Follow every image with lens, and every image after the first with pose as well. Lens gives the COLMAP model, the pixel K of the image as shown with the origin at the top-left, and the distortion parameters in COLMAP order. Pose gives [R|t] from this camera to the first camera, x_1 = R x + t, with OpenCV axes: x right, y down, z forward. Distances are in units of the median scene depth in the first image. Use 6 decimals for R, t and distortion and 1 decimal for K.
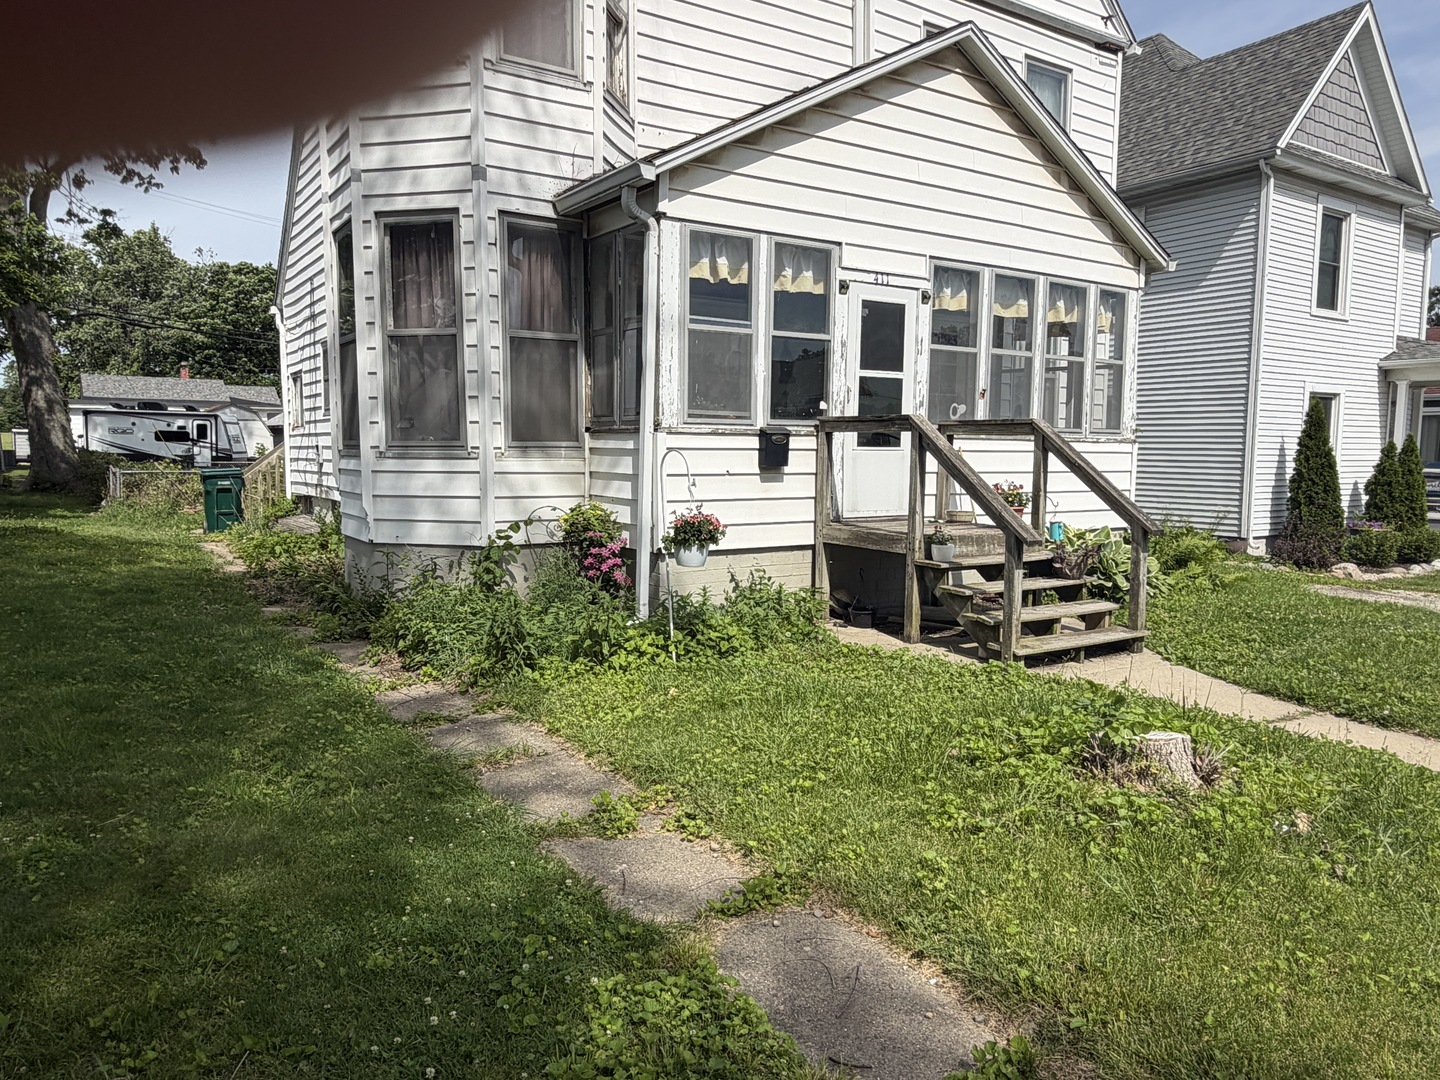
lens RADIAL K [[989.3, 0, 720.0], [0, 989.3, 540.0], [0, 0, 1]] dist [-0.000124, 0.001071]
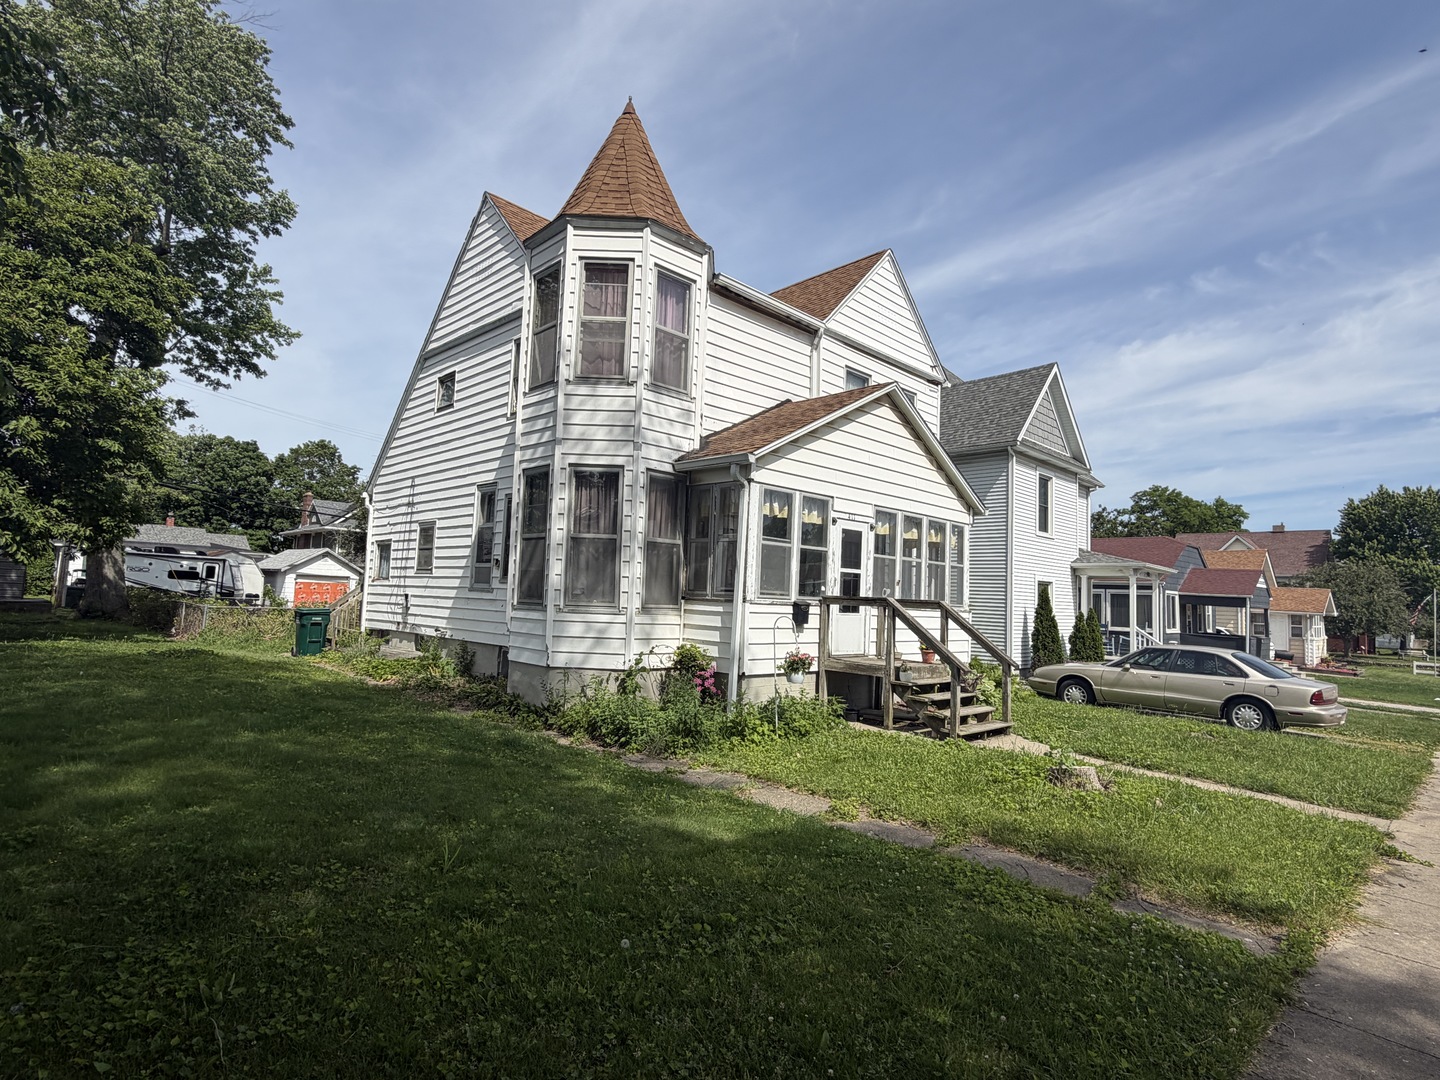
lens RADIAL K [[750.4, 0, 728.4], [0, 750.4, 535.1], [0, 0, 1]] dist [0.001153, 0.000089]
pose [[0.979042, 0.048232, 0.197865, -0.308296], [-0.013383, 0.984688, -0.173811, 0.000826], [-0.203218, 0.167520, 0.964696, -0.227323]]
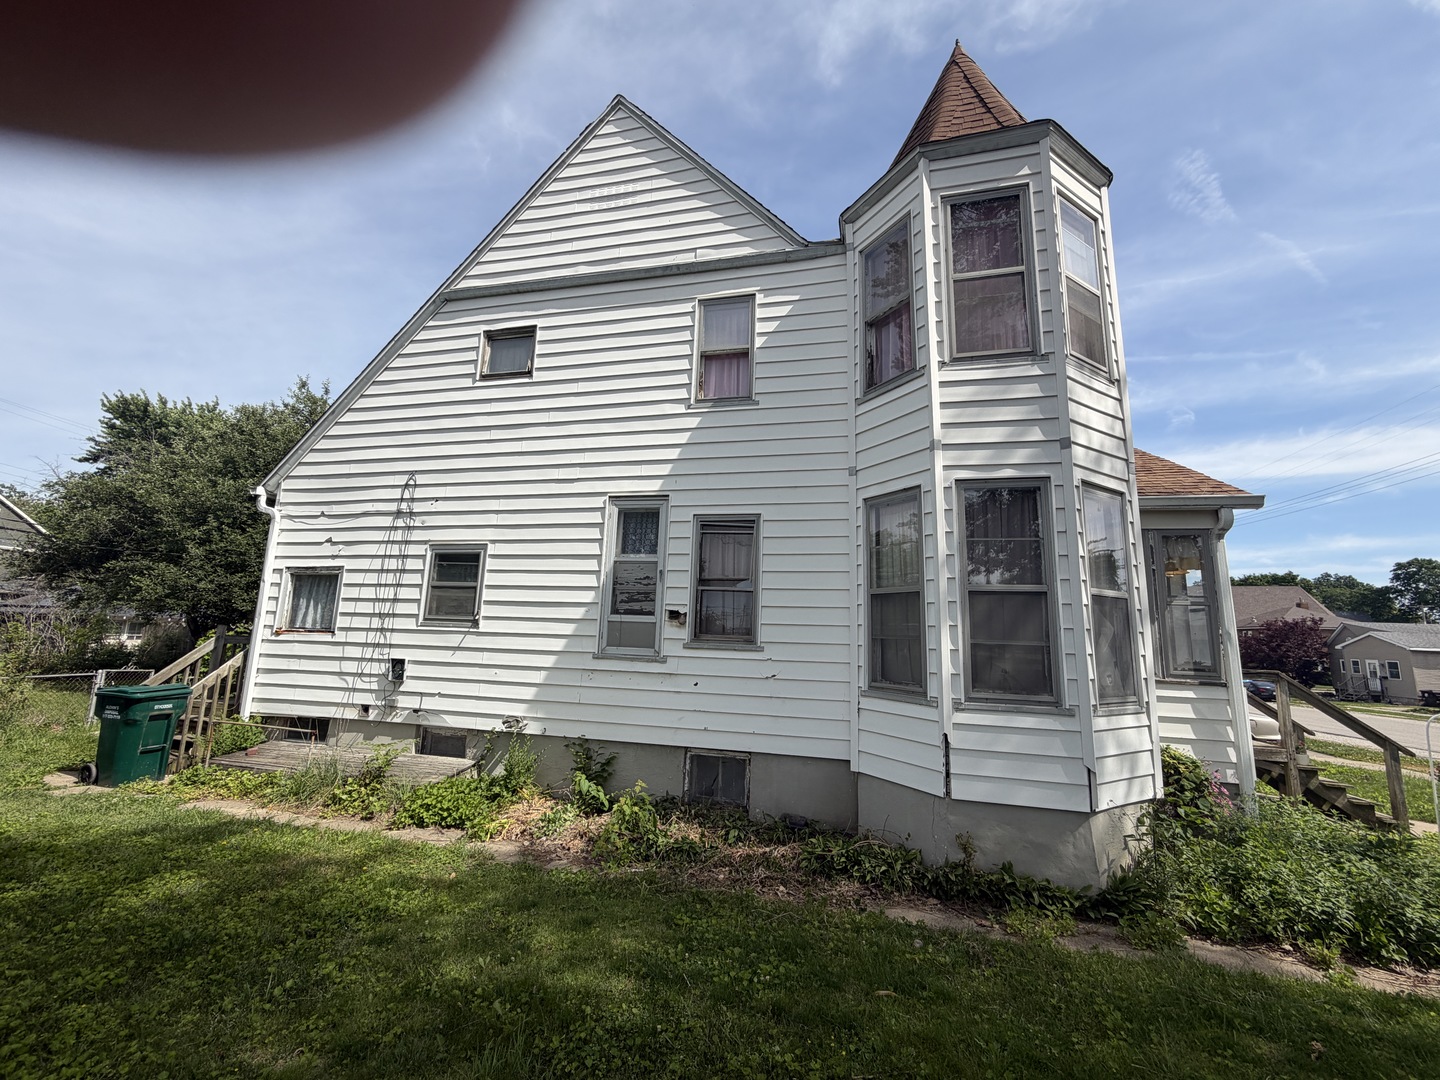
lens RADIAL K [[574.7, 0, 720.0], [0, 574.7, 540.0], [0, 0, 1]] dist [-0.002201, 0.000076]
pose [[0.730507, 0.134939, 0.669441, -0.962933], [0.032817, 0.972215, -0.231779, -0.125059], [-0.682116, 0.191285, 0.705781, 0.768371]]
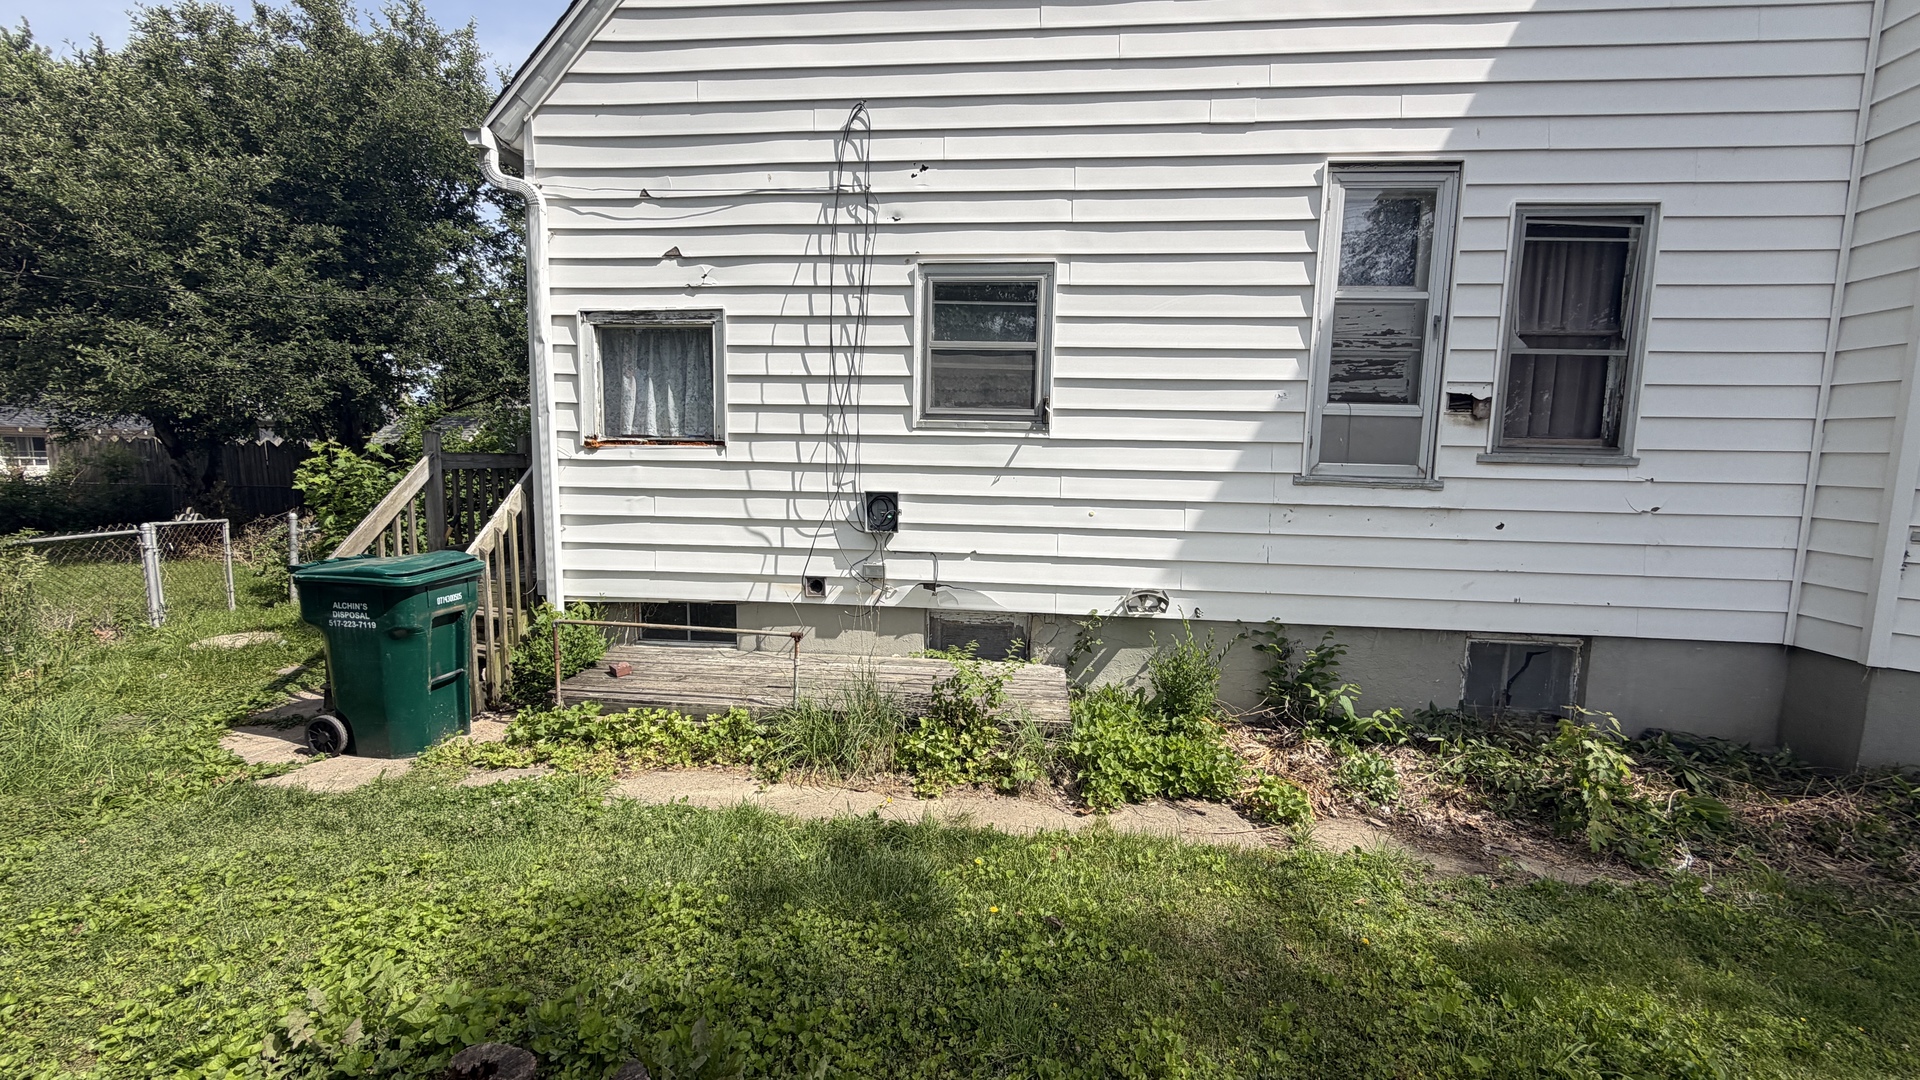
lens RADIAL K [[768.0, 0, 960.0], [0, 768.0, 540.0], [0, 0, 1]] dist [0.001470, -0.002115]
pose [[0.630967, -0.077890, 0.771890, -1.145816], [0.053908, 0.996944, 0.056534, -0.160763], [-0.773935, 0.005940, 0.633237, 1.315291]]
